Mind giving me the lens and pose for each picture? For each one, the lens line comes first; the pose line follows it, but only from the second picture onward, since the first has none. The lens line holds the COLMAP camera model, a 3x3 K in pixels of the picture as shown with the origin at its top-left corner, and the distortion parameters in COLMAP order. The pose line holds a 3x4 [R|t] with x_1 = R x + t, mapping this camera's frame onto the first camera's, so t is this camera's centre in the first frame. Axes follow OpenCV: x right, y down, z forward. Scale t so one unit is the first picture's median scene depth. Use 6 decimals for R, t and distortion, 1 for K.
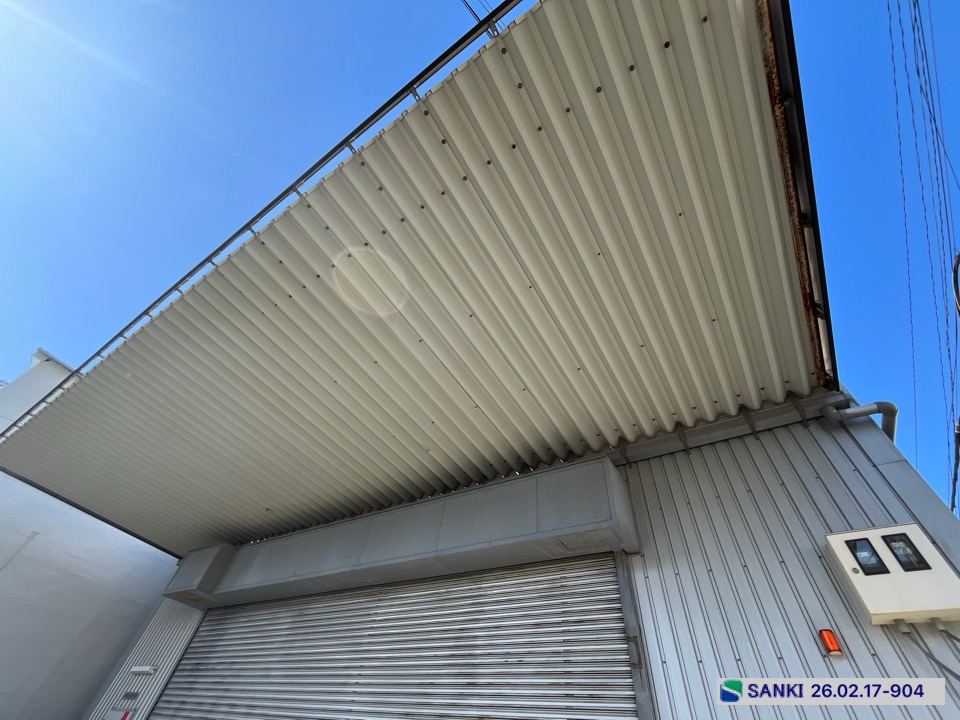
lens RADIAL K [[388.8, 0, 474.8], [0, 388.8, 359.4], [0, 0, 1]] dist [-0.002507, -0.000235]
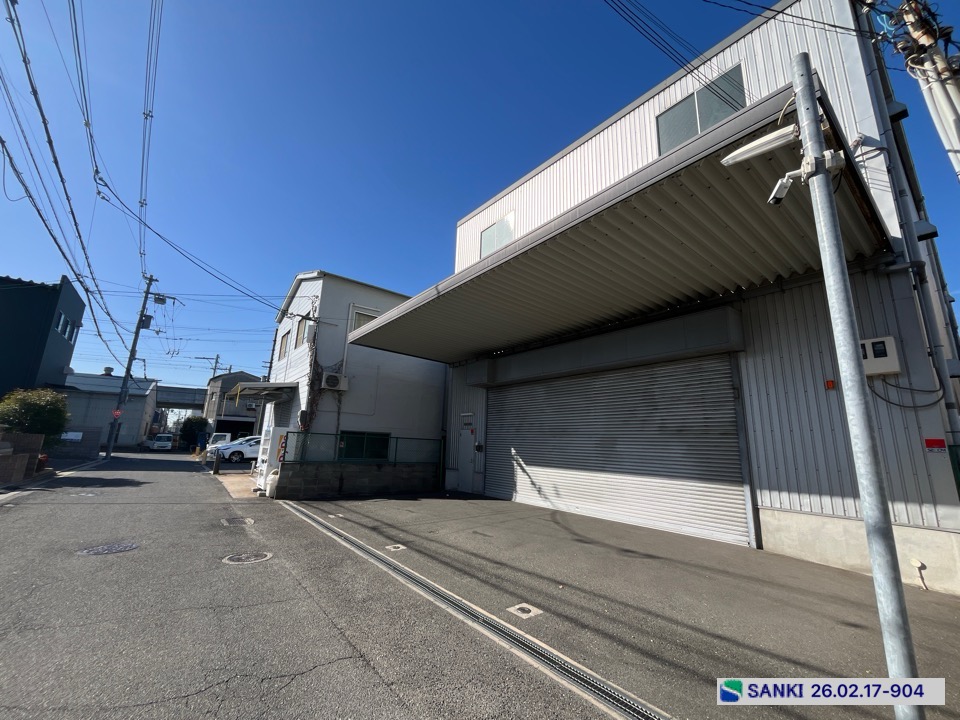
lens RADIAL K [[388.8, 0, 478.0], [0, 388.8, 360.6], [0, 0, 1]] dist [-0.002507, -0.000235]
pose [[0.940574, -0.152298, -0.303521, -0.245637], [0.301619, 0.785339, 0.540619, -0.905996], [0.156031, -0.600040, 0.784606, -0.757372]]
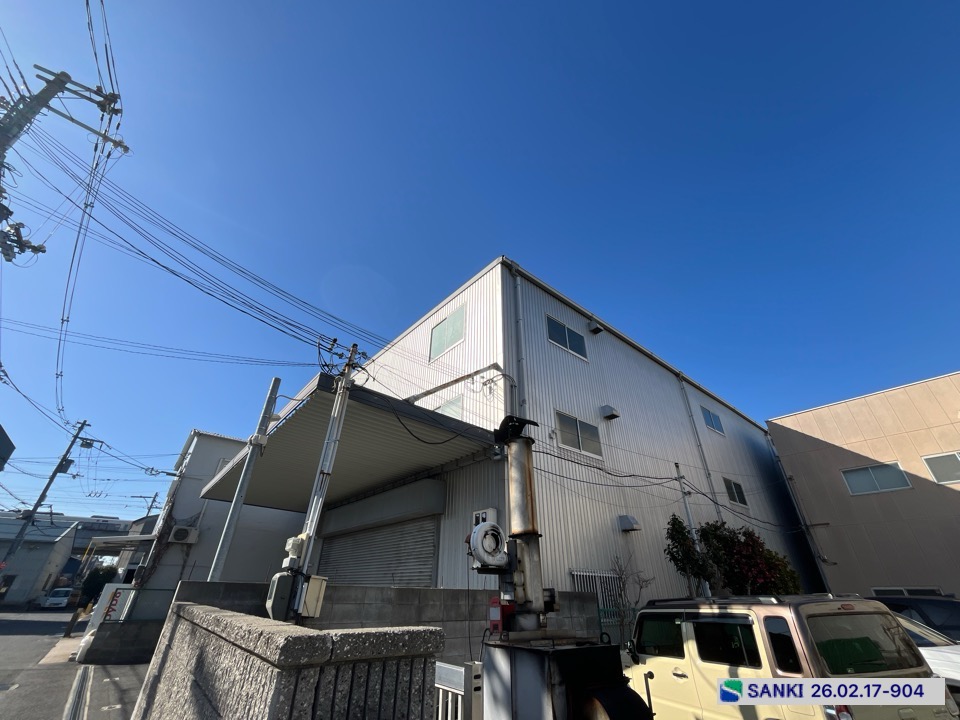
lens RADIAL K [[388.8, 0, 477.4], [0, 388.8, 361.2], [0, 0, 1]] dist [-0.002507, -0.000235]
pose [[0.949118, -0.241579, -0.202028, 1.366180], [0.292147, 0.914948, 0.278425, -1.031327], [0.117584, -0.323280, 0.938970, -1.012404]]
